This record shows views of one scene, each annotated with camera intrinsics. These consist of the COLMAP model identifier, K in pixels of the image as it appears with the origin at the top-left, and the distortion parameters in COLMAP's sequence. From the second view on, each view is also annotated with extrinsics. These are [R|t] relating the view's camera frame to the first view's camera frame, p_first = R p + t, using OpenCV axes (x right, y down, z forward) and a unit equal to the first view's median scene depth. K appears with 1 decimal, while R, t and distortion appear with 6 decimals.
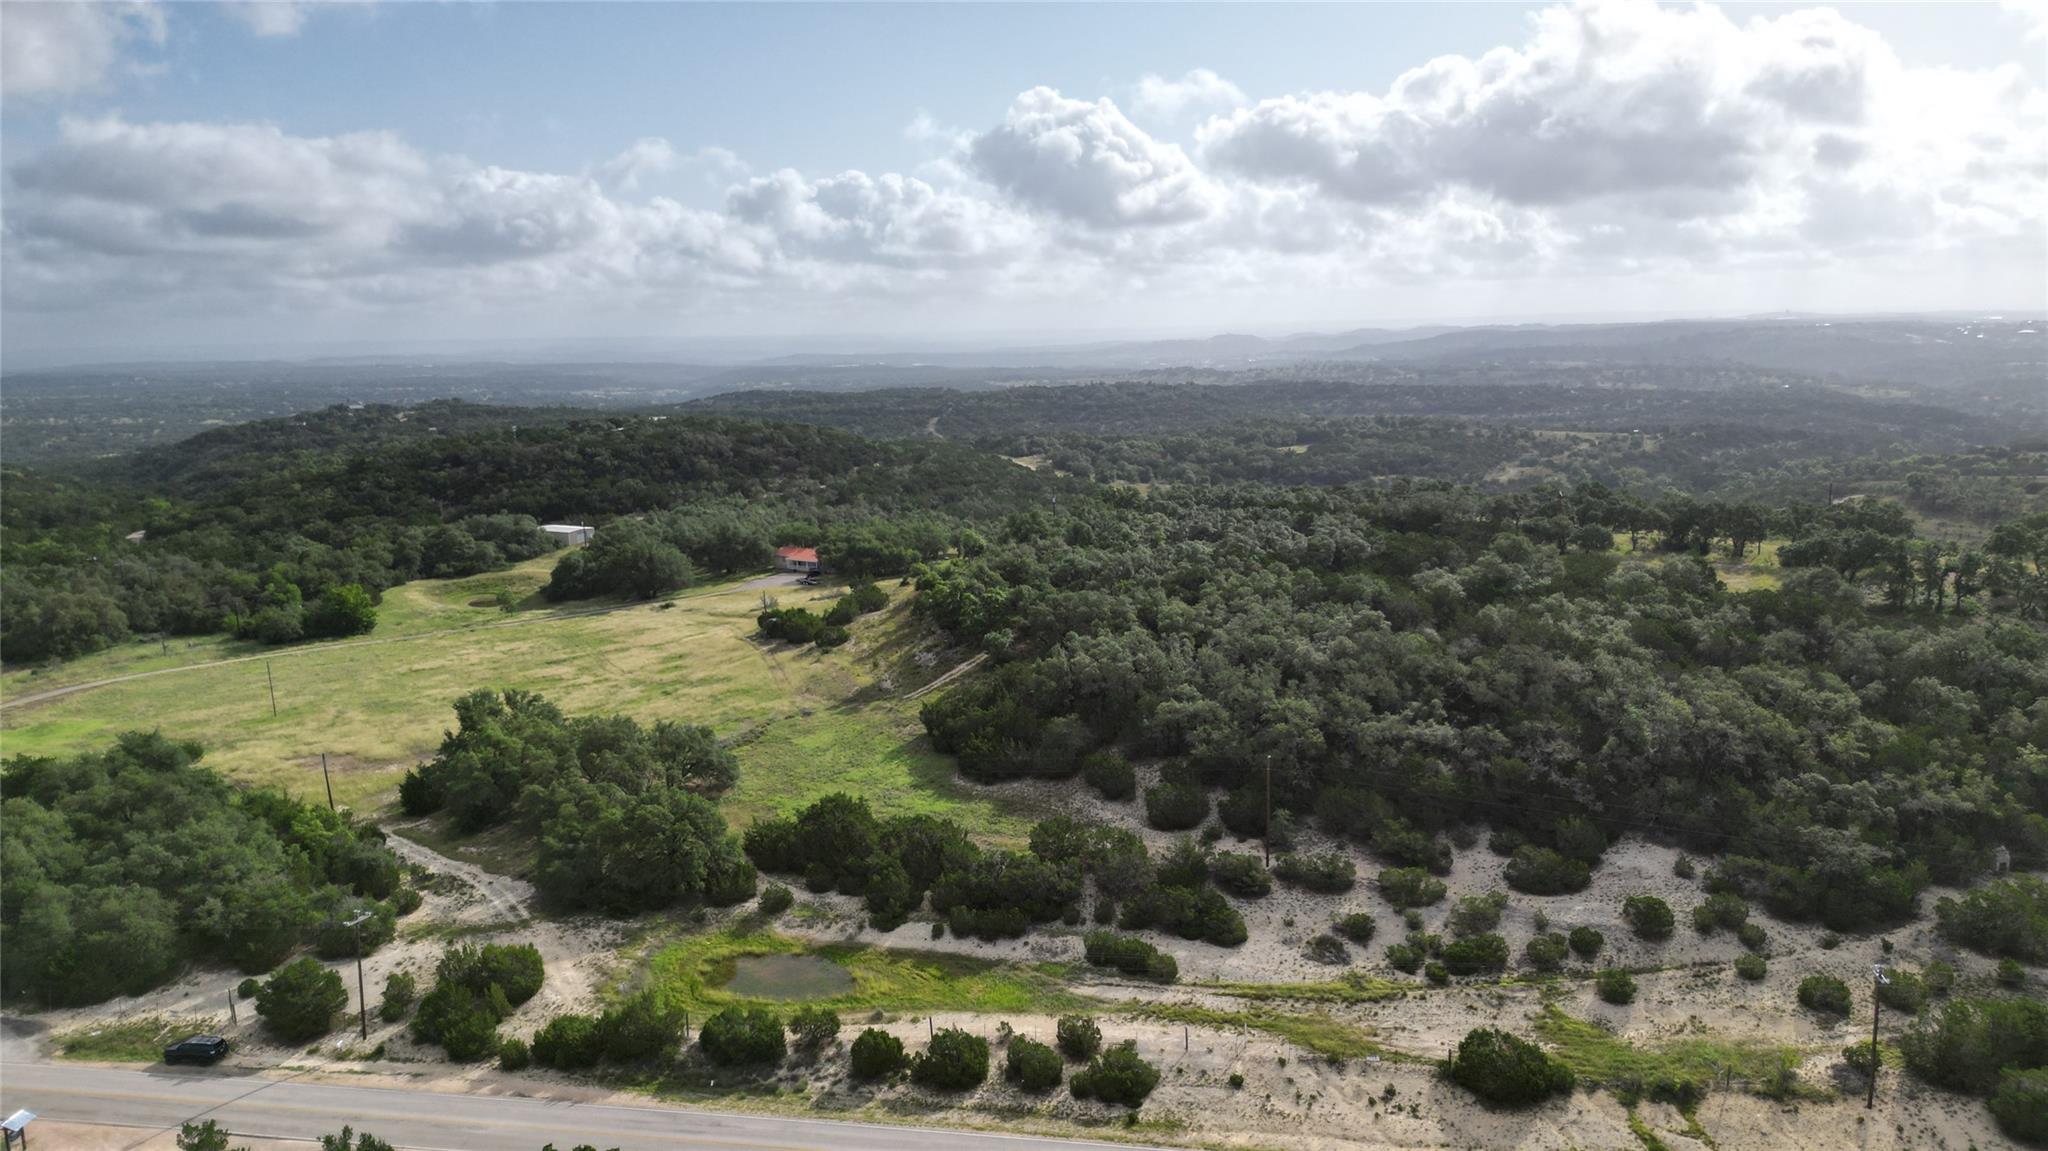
lens RADIAL K [[1415.4, 0, 1024.0], [0, 1415.4, 575.5], [0, 0, 1]] dist [0.056329, -0.068881]
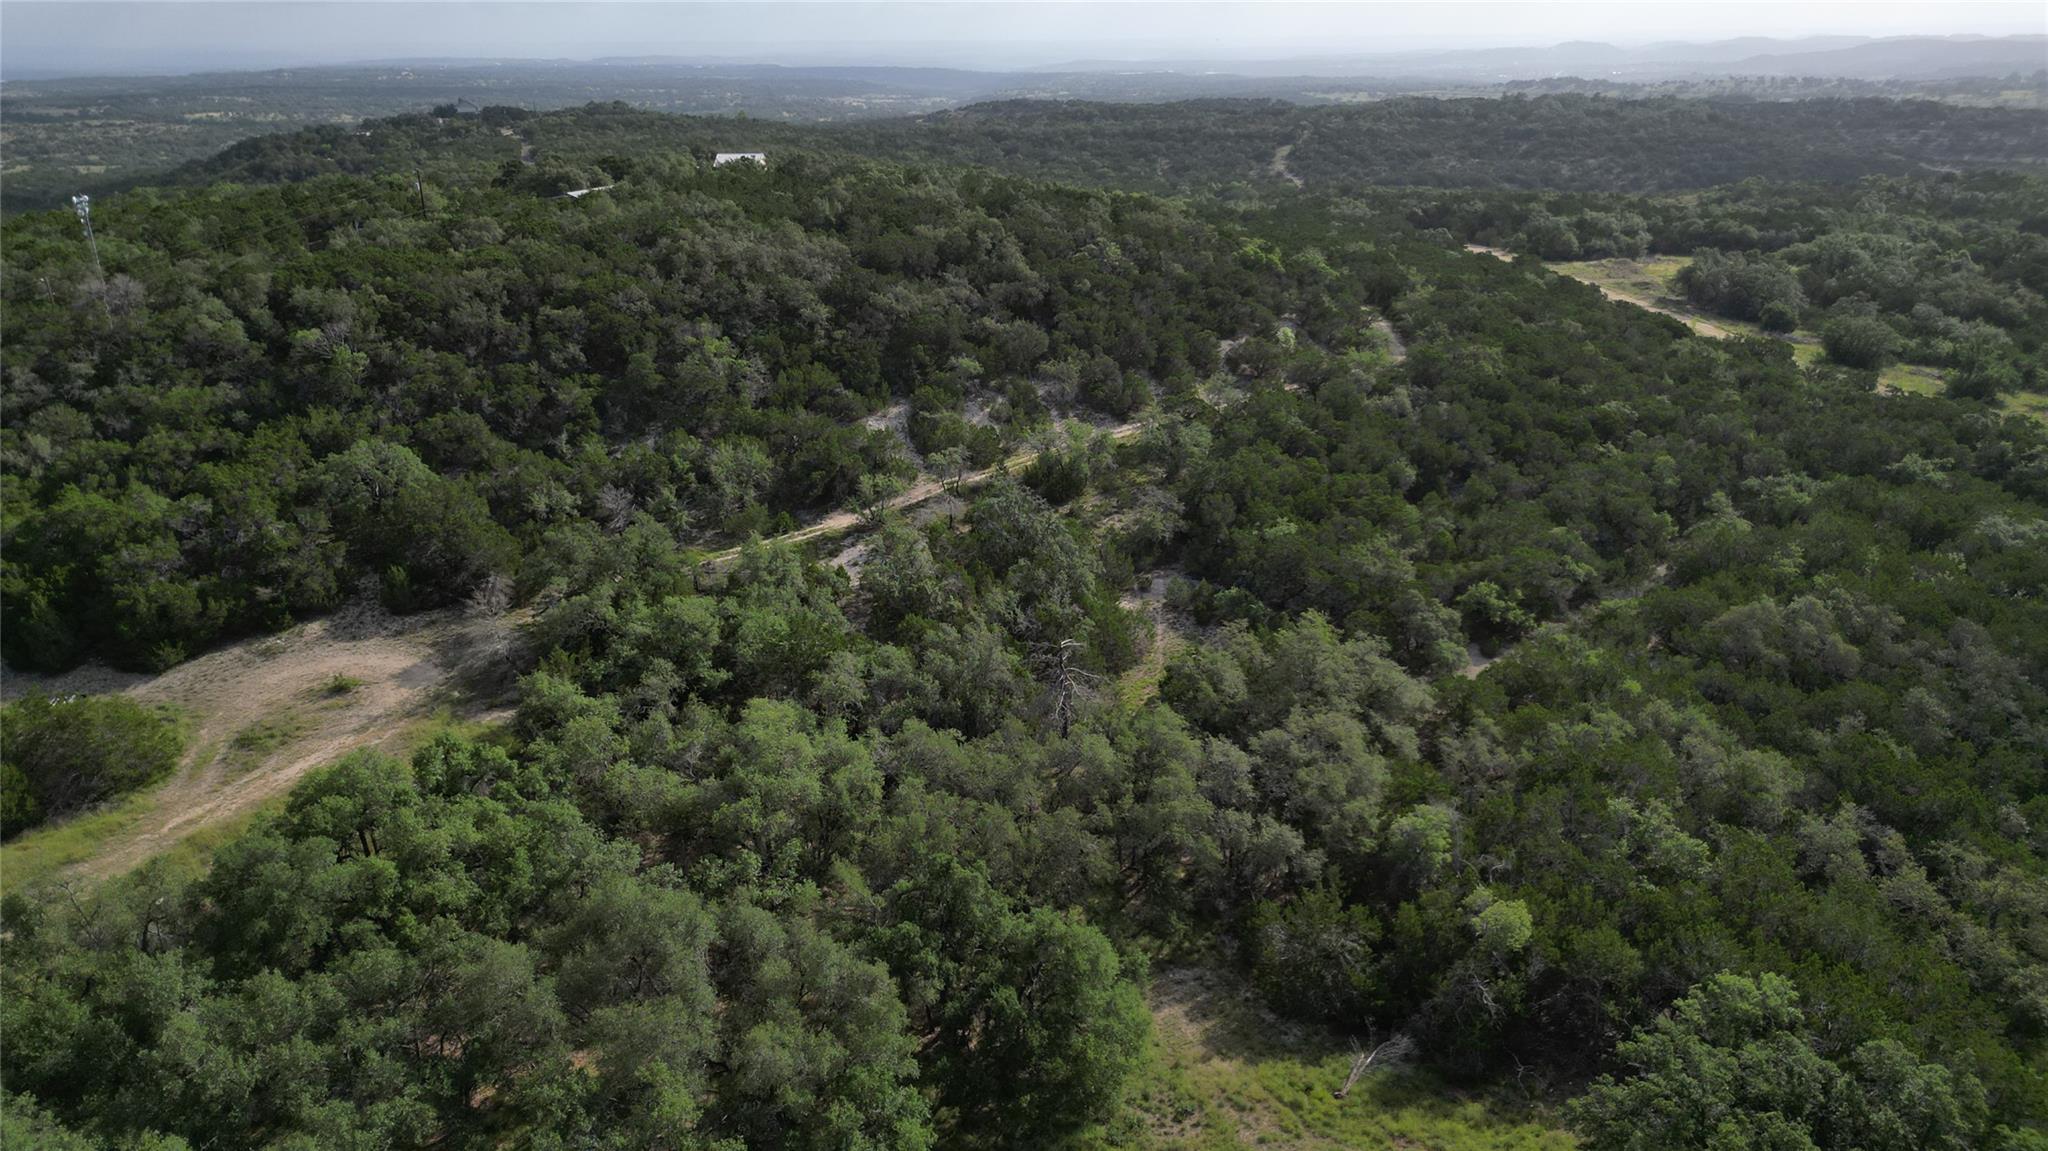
lens RADIAL K [[1415.4, 0, 1024.0], [0, 1415.4, 575.5], [0, 0, 1]] dist [0.056329, -0.068881]
pose [[0.981456, 0.077431, -0.175351, -0.096536], [-0.042796, 0.980205, 0.193303, -0.079916], [0.186848, -0.182214, 0.965342, 0.628256]]
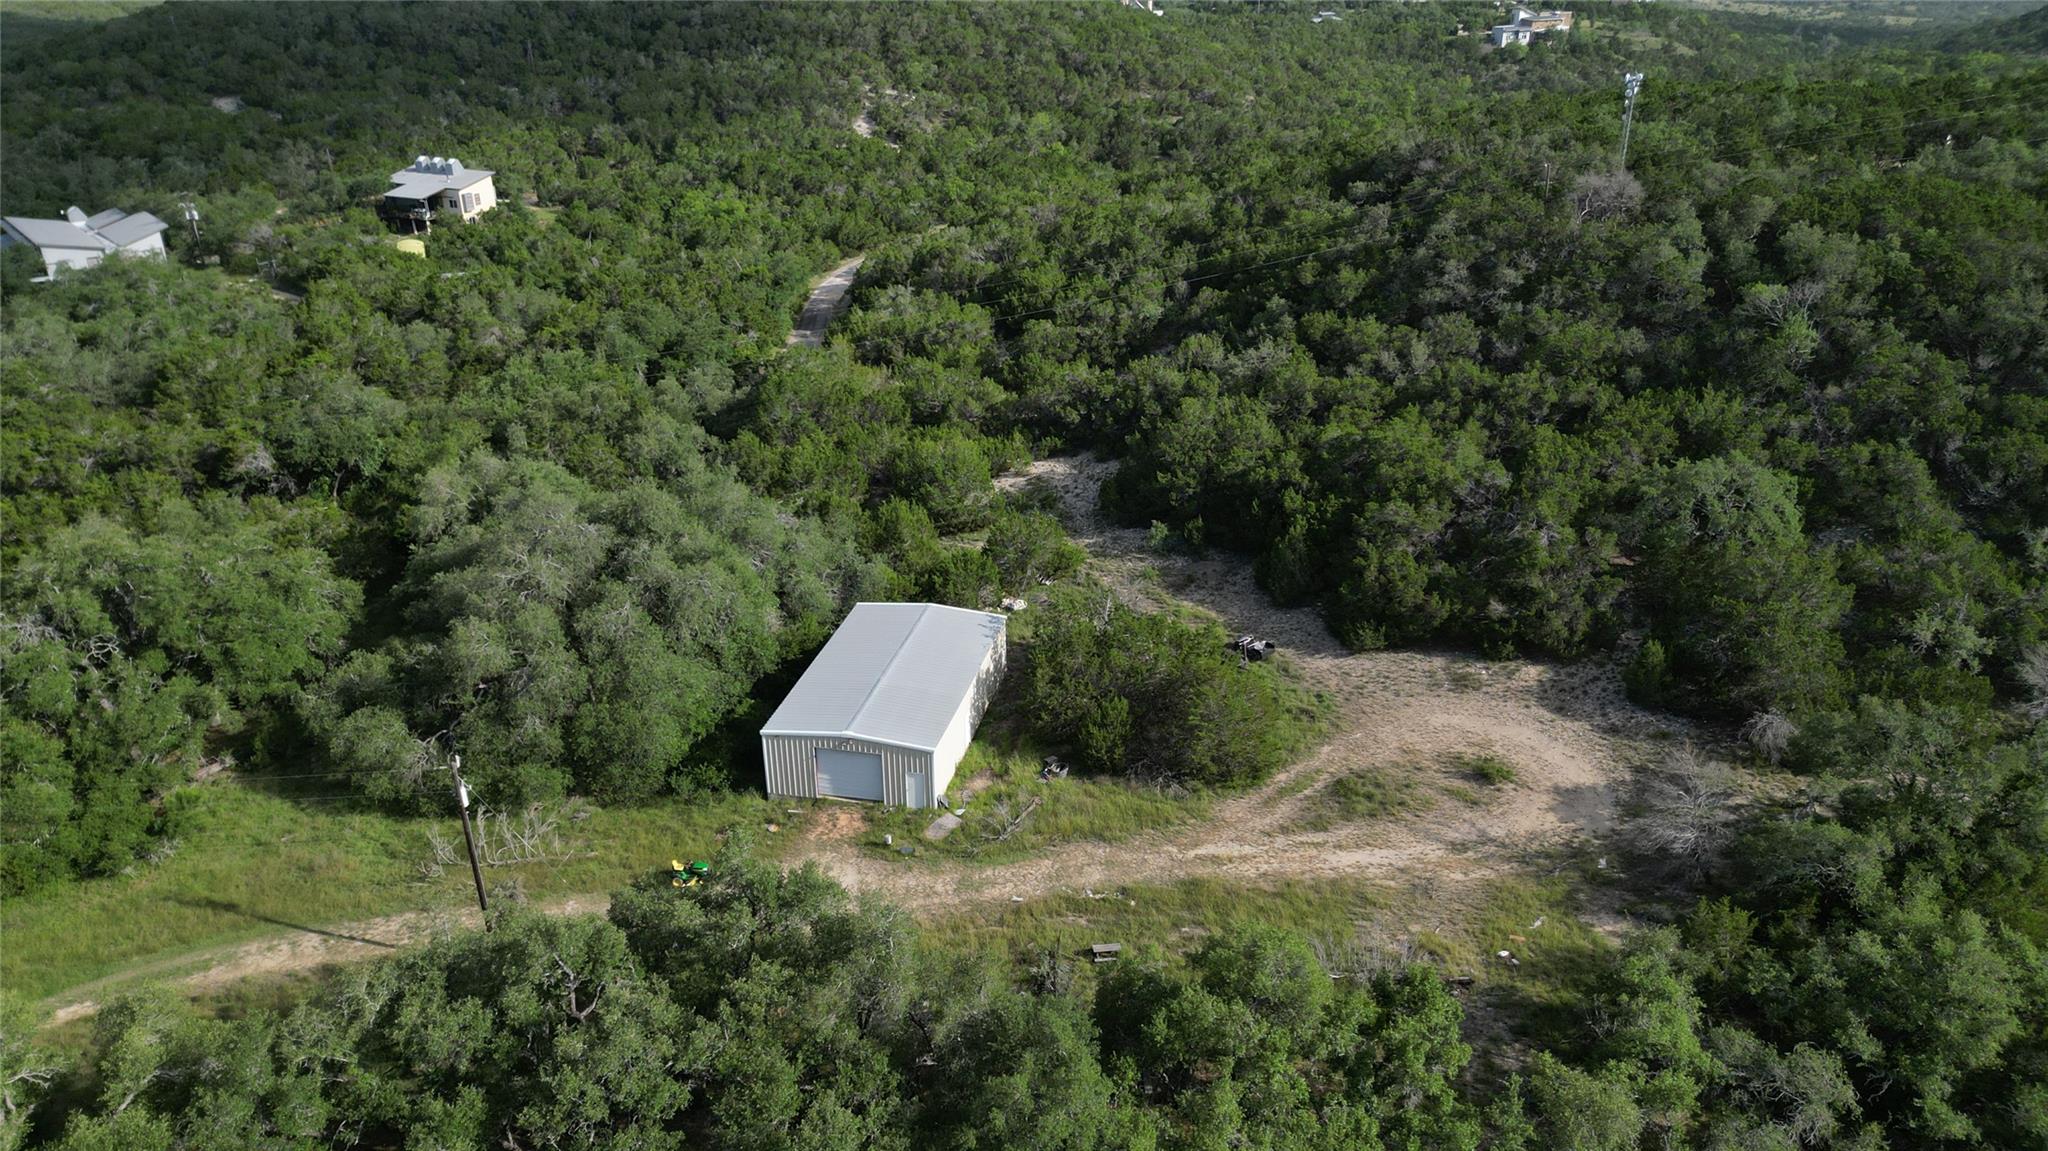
lens RADIAL K [[1415.4, 0, 1024.0], [0, 1415.4, 575.5], [0, 0, 1]] dist [0.056329, -0.068881]
pose [[0.284365, 0.419155, -0.862233, -0.113142], [-0.154653, 0.907639, 0.390224, -0.090799], [0.946160, 0.022380, 0.322924, 0.693062]]
